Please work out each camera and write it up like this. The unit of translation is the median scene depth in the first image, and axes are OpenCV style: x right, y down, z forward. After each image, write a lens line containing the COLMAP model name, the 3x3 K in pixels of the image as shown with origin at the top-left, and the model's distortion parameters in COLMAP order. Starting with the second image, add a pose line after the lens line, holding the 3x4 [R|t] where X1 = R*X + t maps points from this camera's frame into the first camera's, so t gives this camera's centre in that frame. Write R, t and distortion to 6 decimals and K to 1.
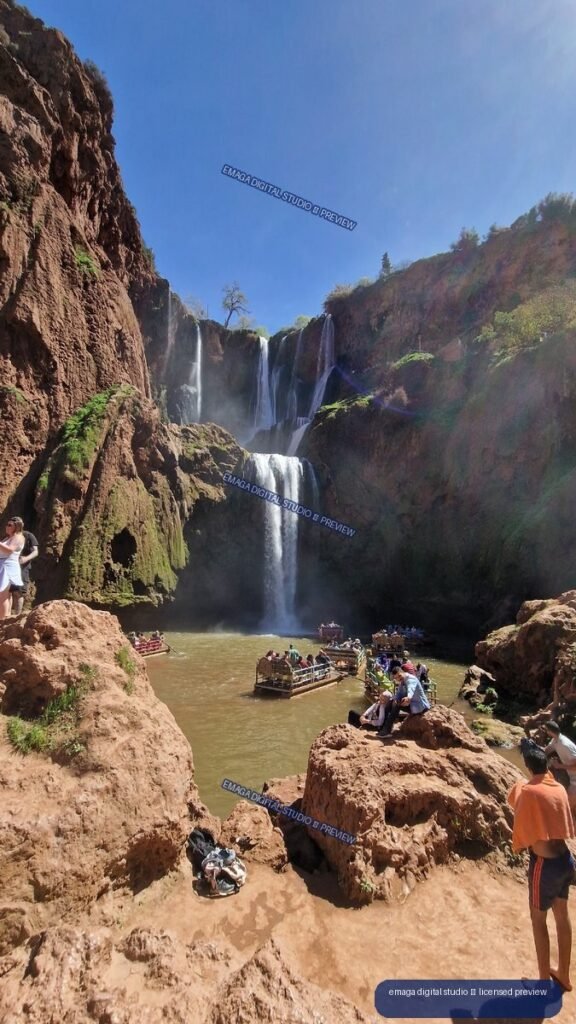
lens RADIAL K [[421.9, 0, 287.1], [0, 421.9, 510.3], [0, 0, 1]] dist [0.001519, -0.001660]
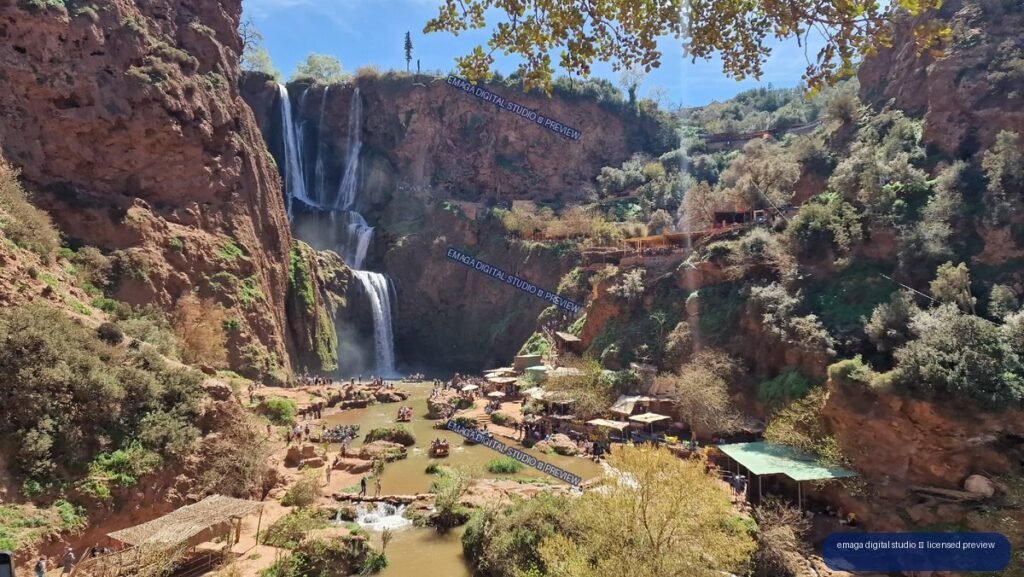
lens RADIAL K [[681.1, 0, 525.9], [0, 681.1, 284.8], [0, 0, 1]] dist [0.100997, -0.092476]
pose [[0.842366, 0.003937, 0.538892, -1.018098], [-0.103315, 0.982605, 0.154318, -0.597141], [-0.528910, -0.185668, 0.828119, -1.644880]]
